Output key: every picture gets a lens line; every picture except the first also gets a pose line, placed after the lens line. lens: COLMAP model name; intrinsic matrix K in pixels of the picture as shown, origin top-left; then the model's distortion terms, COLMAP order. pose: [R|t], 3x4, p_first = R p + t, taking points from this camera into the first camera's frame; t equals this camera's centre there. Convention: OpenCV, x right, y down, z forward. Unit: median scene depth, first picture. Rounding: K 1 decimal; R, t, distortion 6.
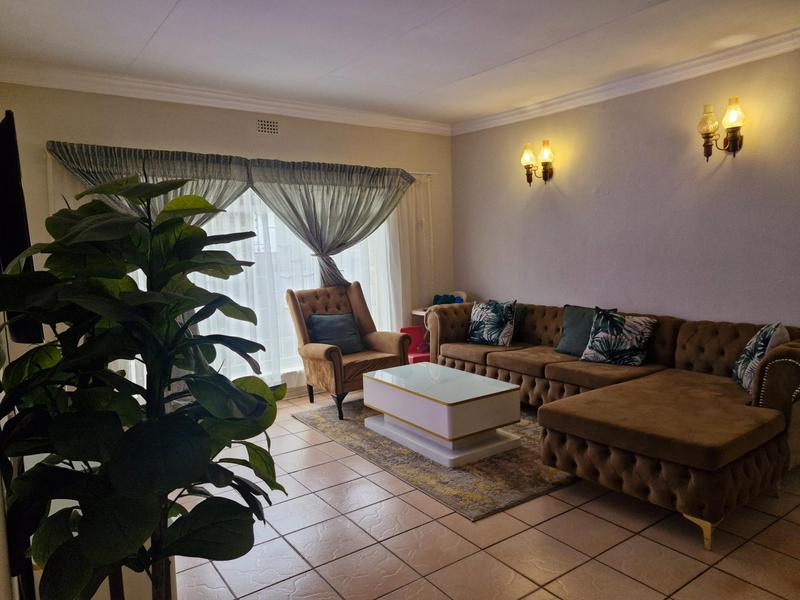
lens RADIAL K [[553.6, 0, 404.5], [0, 553.6, 301.8], [0, 0, 1]] dist [0.070338, -0.067726]
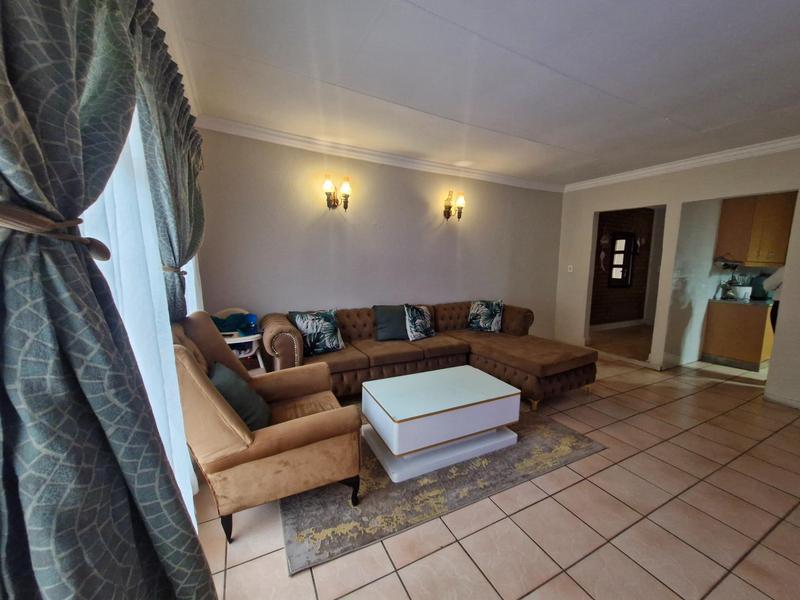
lens RADIAL K [[314.0, 0, 403.7], [0, 314.0, 292.4], [0, 0, 1]] dist [0.000324, 0.000433]
pose [[0.150871, -0.040364, 0.987729, -0.530243], [0.092011, 0.995402, 0.026623, -0.049680], [-0.984262, 0.086866, 0.153892, 0.987510]]
